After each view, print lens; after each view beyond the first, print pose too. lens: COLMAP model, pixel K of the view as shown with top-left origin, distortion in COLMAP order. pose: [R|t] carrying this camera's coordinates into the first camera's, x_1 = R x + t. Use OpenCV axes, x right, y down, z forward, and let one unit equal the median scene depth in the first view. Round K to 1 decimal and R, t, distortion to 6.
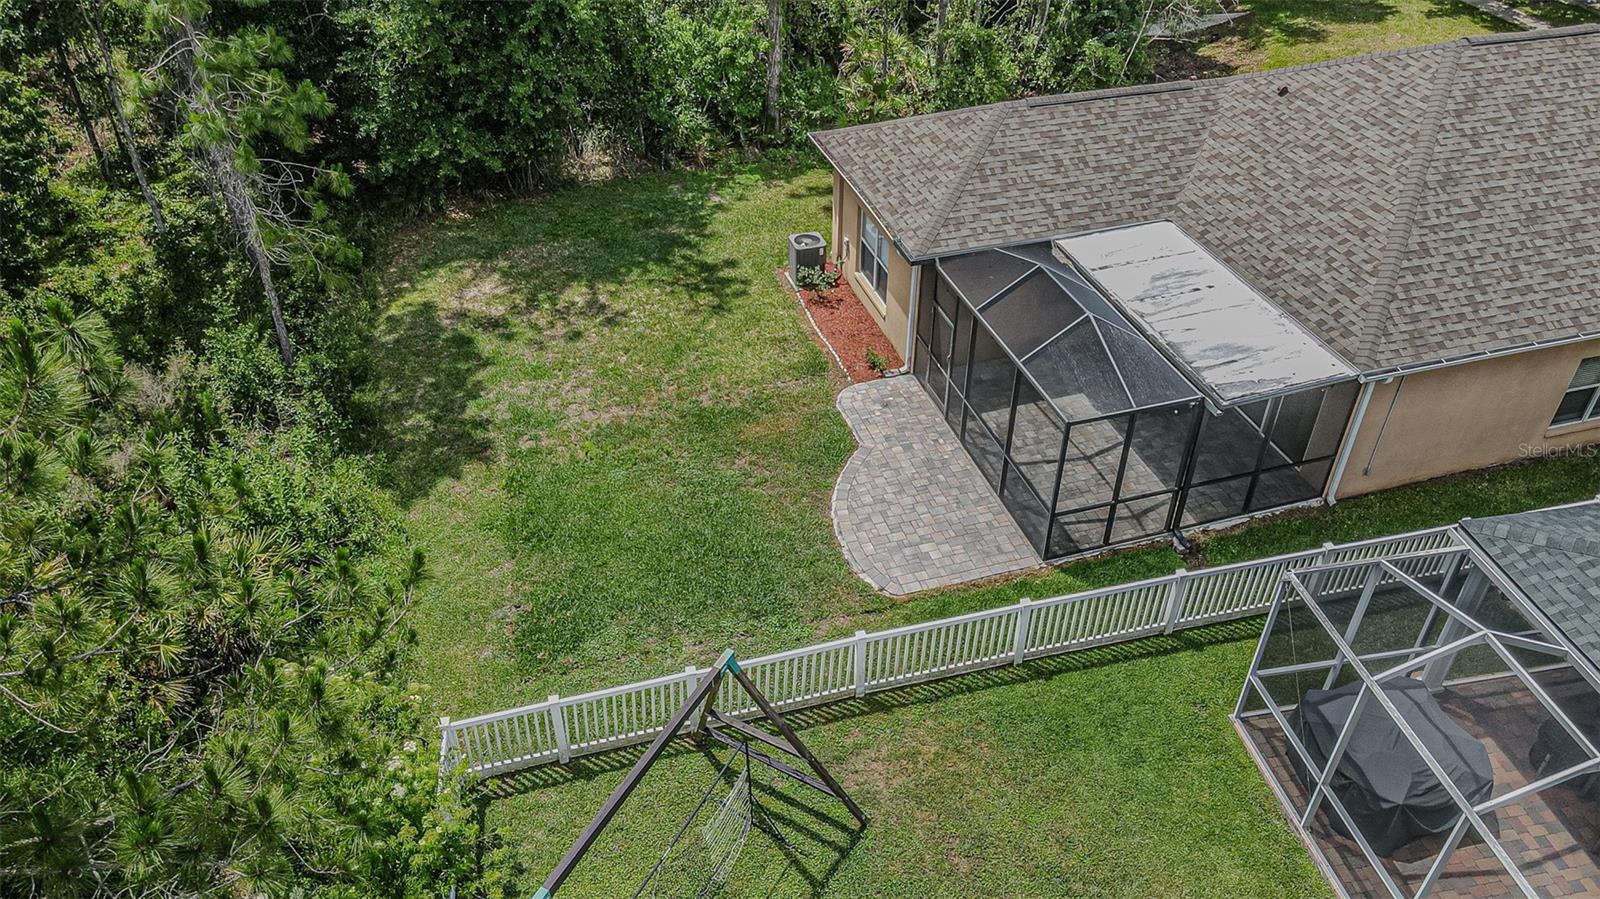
lens RADIAL K [[1196.4, 0, 806.1], [0, 1196.4, 450.7], [0, 0, 1]] dist [0.000093, 0.032465]
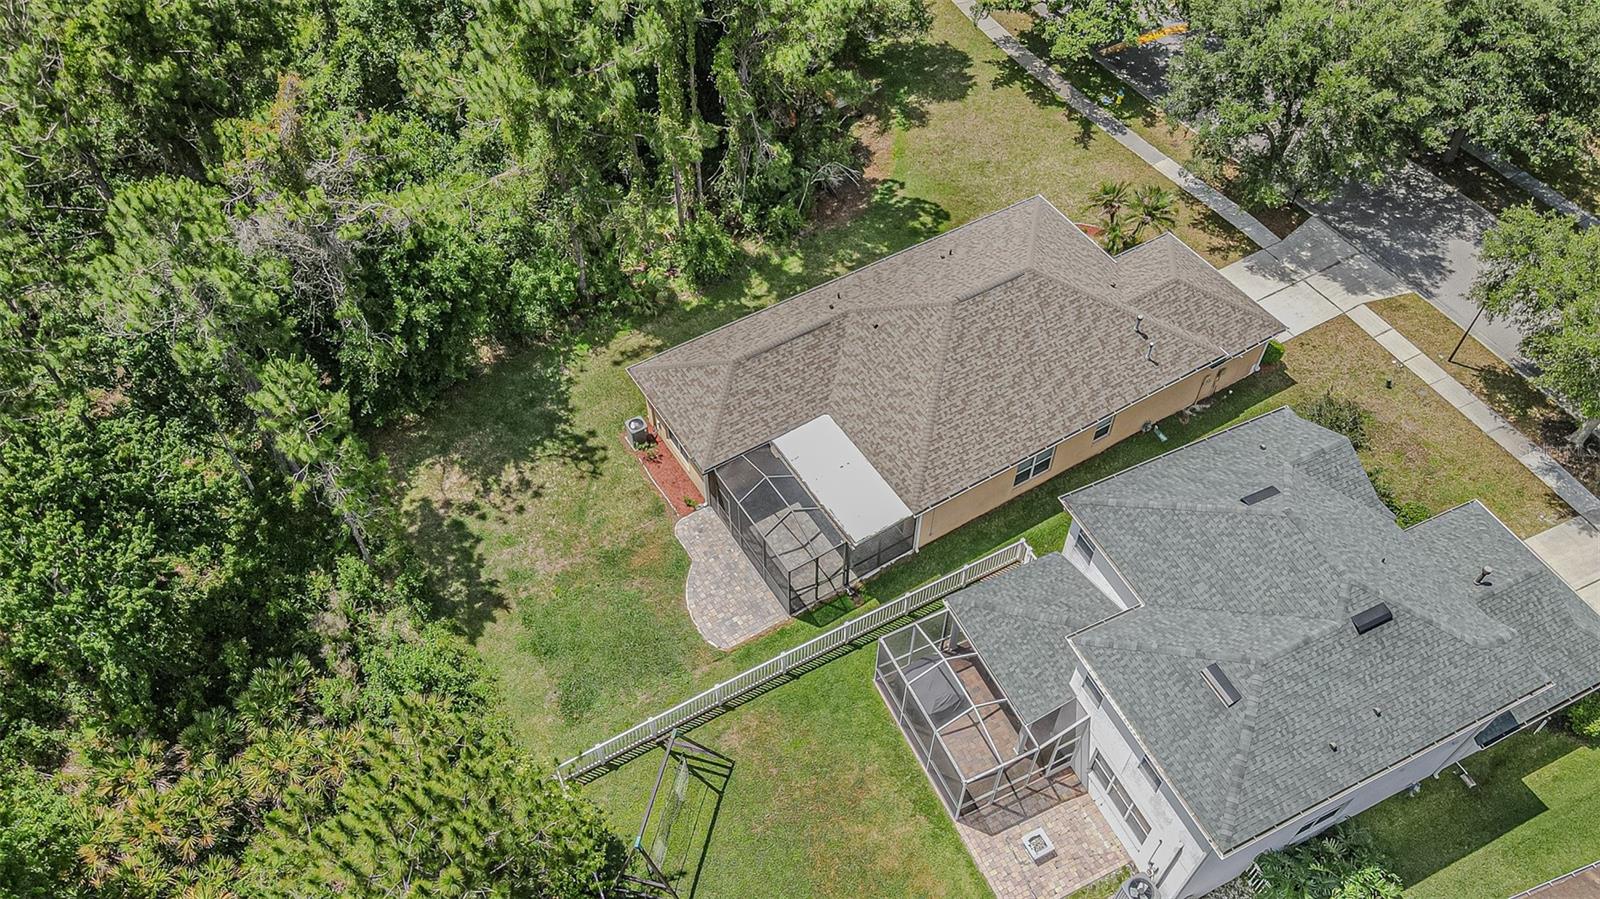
lens RADIAL K [[1196.4, 0, 801.7], [0, 1196.4, 454.0], [0, 0, 1]] dist [0.000093, 0.032465]
pose [[0.969146, -0.194973, 0.150803, -0.043879], [0.154988, 0.957757, 0.242241, -0.616815], [-0.191663, -0.211394, 0.958425, -0.888669]]
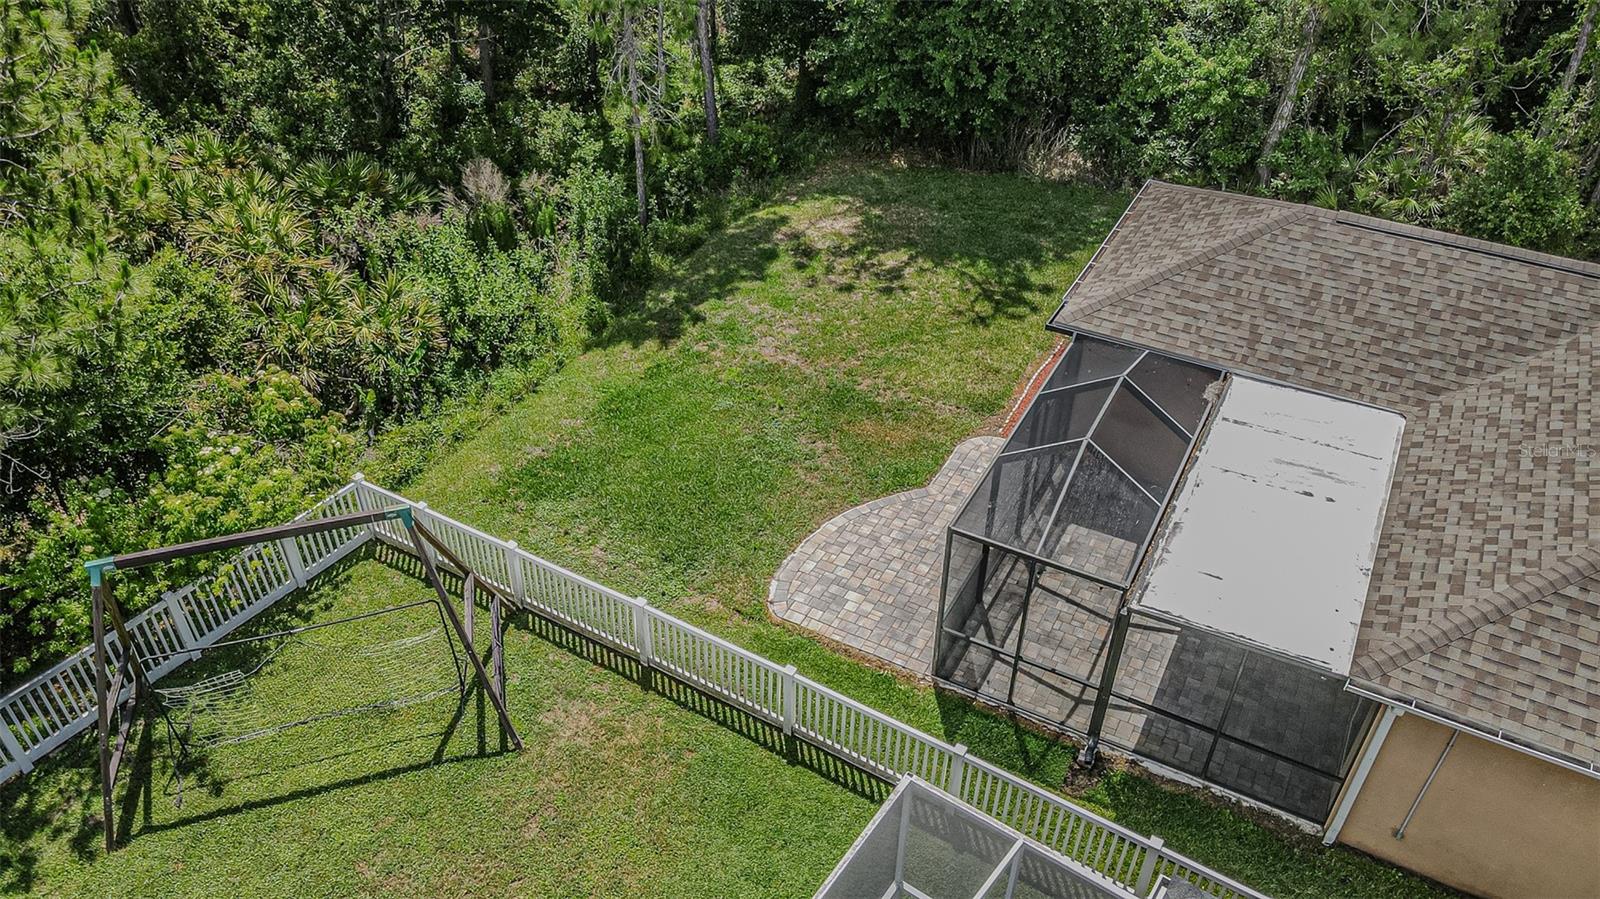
lens RADIAL K [[1196.4, 0, 803.4], [0, 1196.4, 453.9], [0, 0, 1]] dist [0.000093, 0.032465]
pose [[0.696247, 0.438985, -0.567920, 0.483468], [-0.438911, 0.886411, 0.147082, -0.118836], [0.567977, 0.146861, 0.809836, 0.189998]]
